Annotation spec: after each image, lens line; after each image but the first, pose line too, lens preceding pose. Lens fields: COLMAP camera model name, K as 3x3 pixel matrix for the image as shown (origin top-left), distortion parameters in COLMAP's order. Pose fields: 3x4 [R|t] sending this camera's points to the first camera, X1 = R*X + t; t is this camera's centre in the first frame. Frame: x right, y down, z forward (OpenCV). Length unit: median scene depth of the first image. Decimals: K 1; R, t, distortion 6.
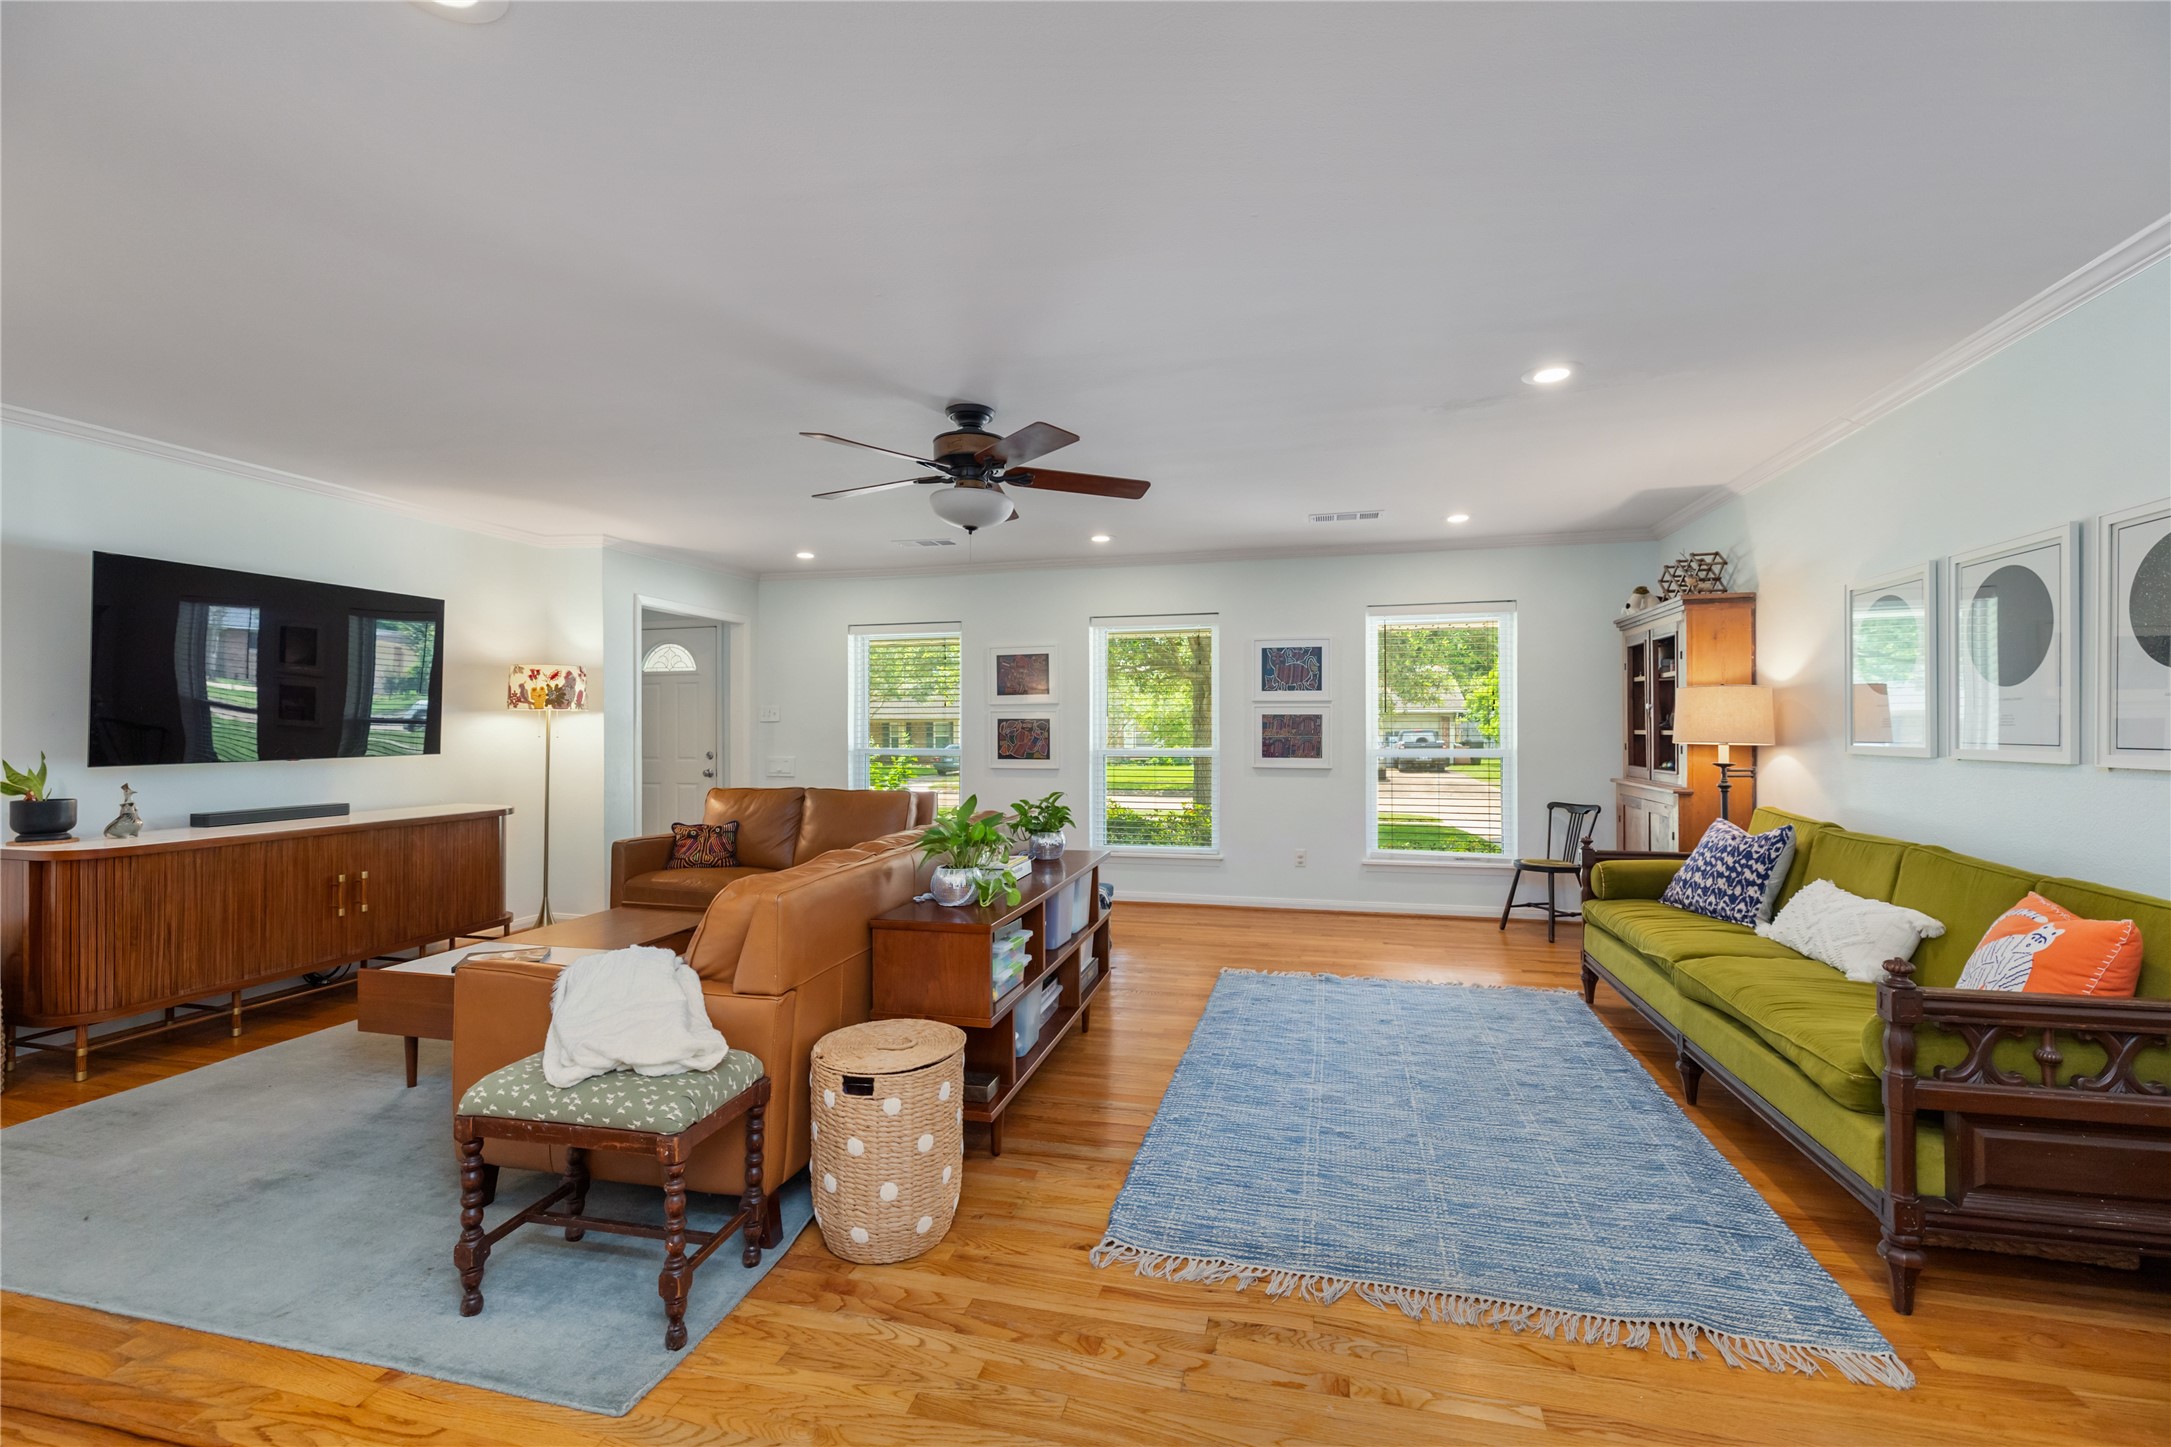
lens RADIAL K [[932.6, 0, 1086.8], [0, 932.6, 727.4], [0, 0, 1]] dist [0.001303, 0.000014]
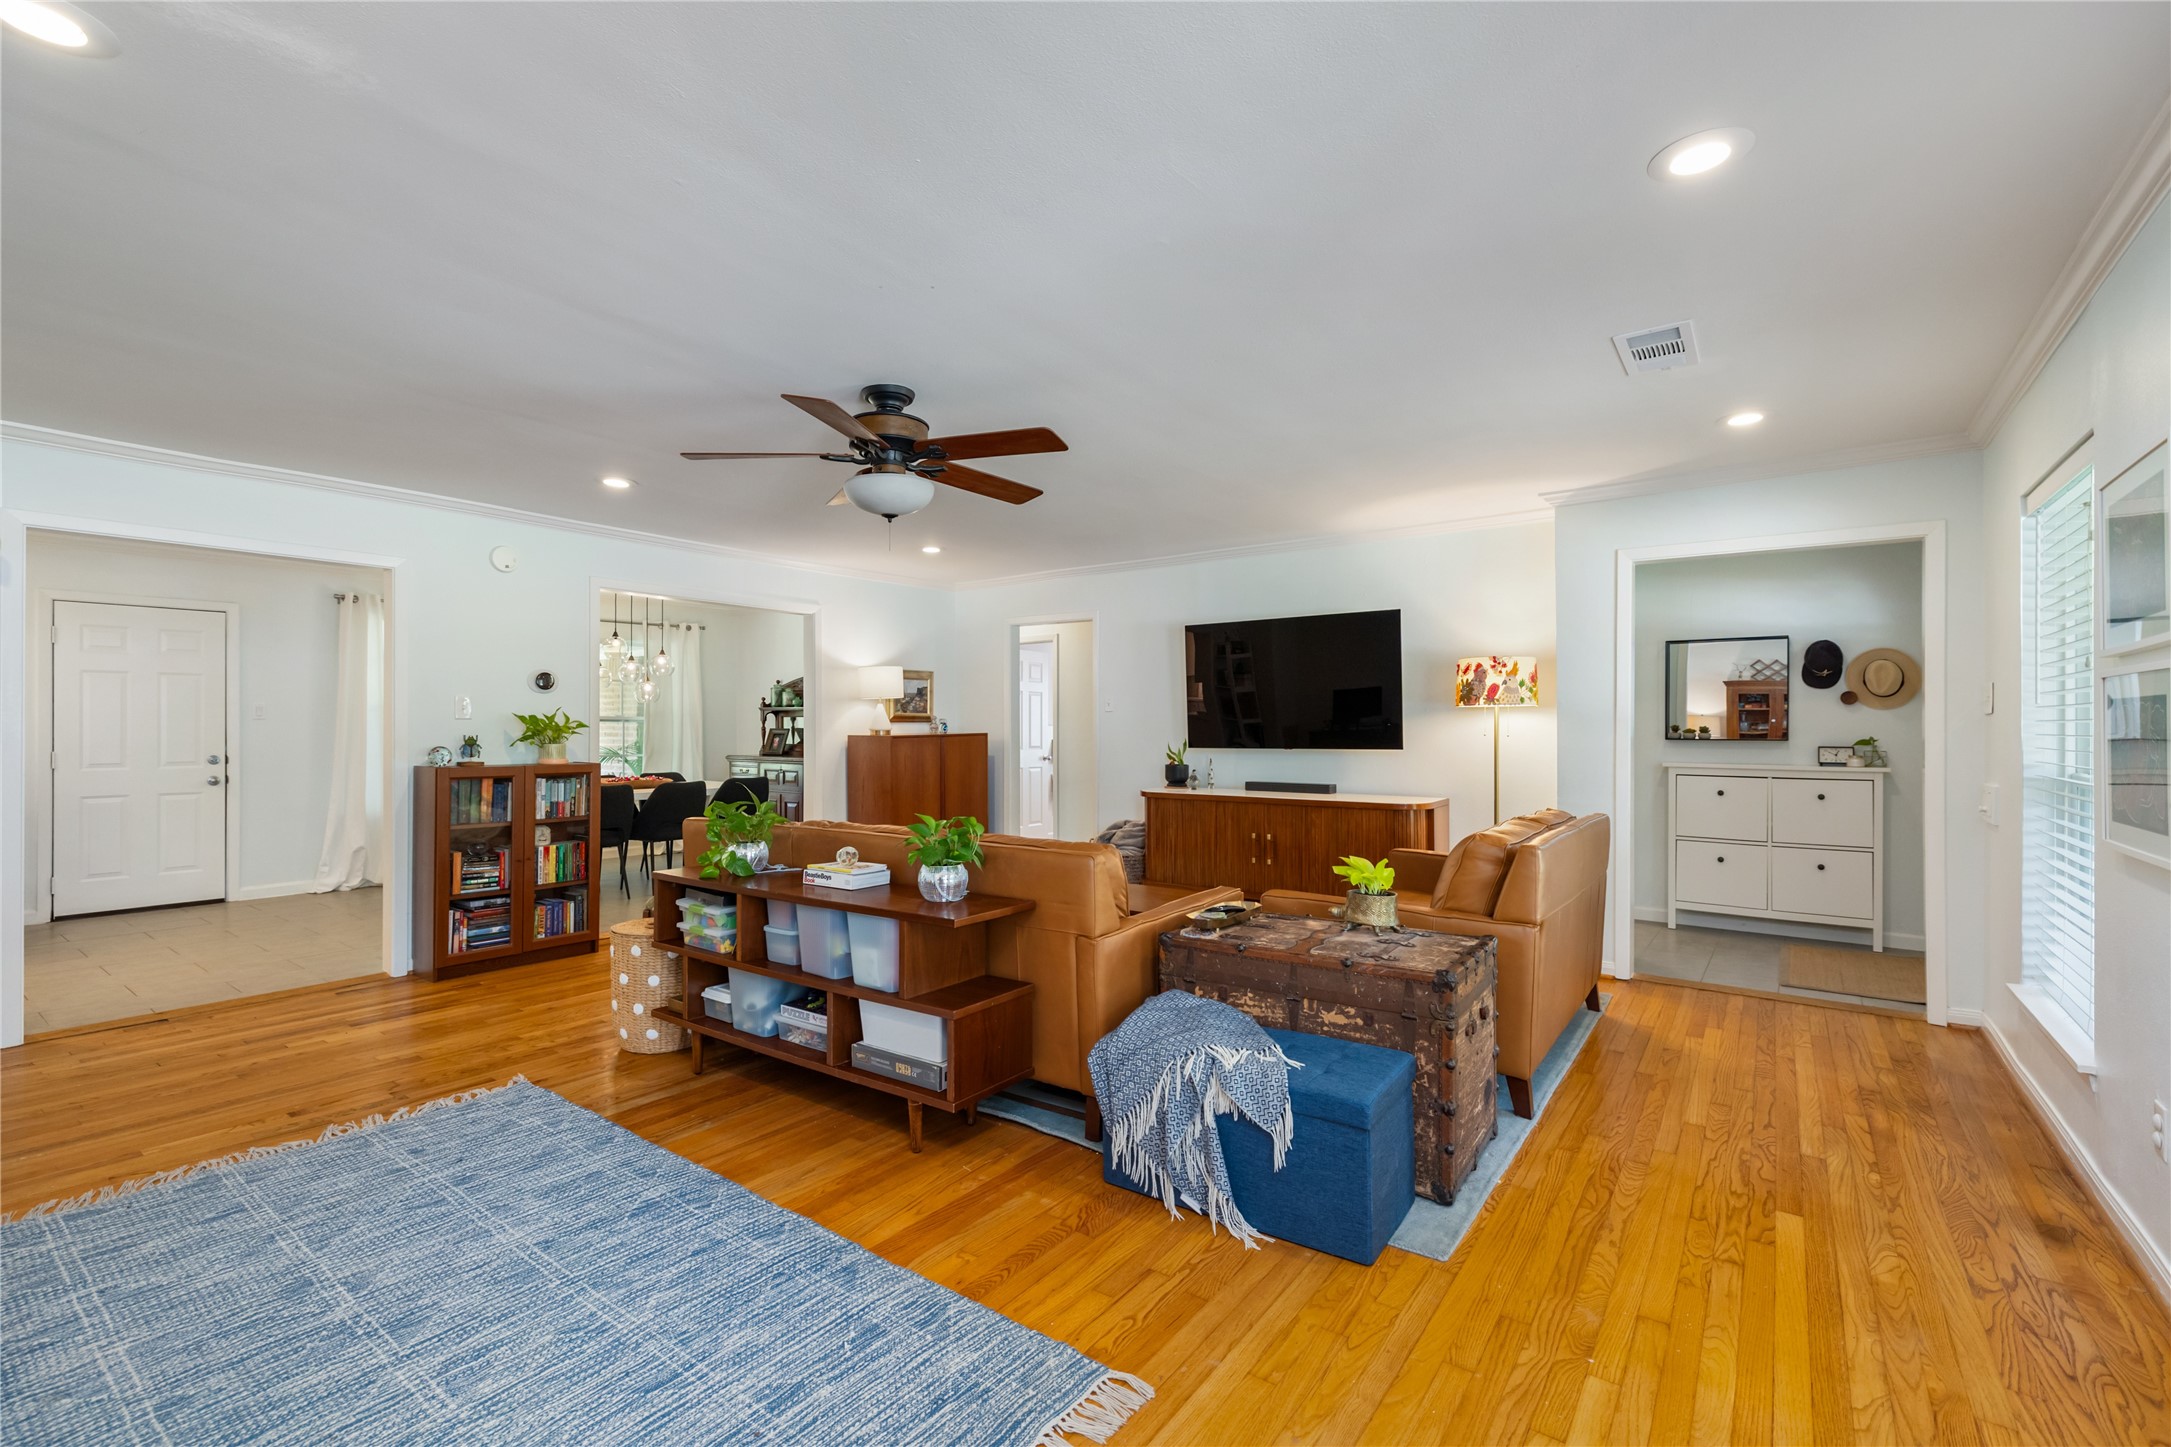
lens RADIAL K [[932.6, 0, 1086.8], [0, 932.6, 727.4], [0, 0, 1]] dist [0.001303, 0.000014]
pose [[-0.368243, 0.002791, -0.929725, 0.596525], [0.001488, 0.999996, 0.002413, -0.000705], [0.929728, -0.000495, -0.368246, 1.341505]]
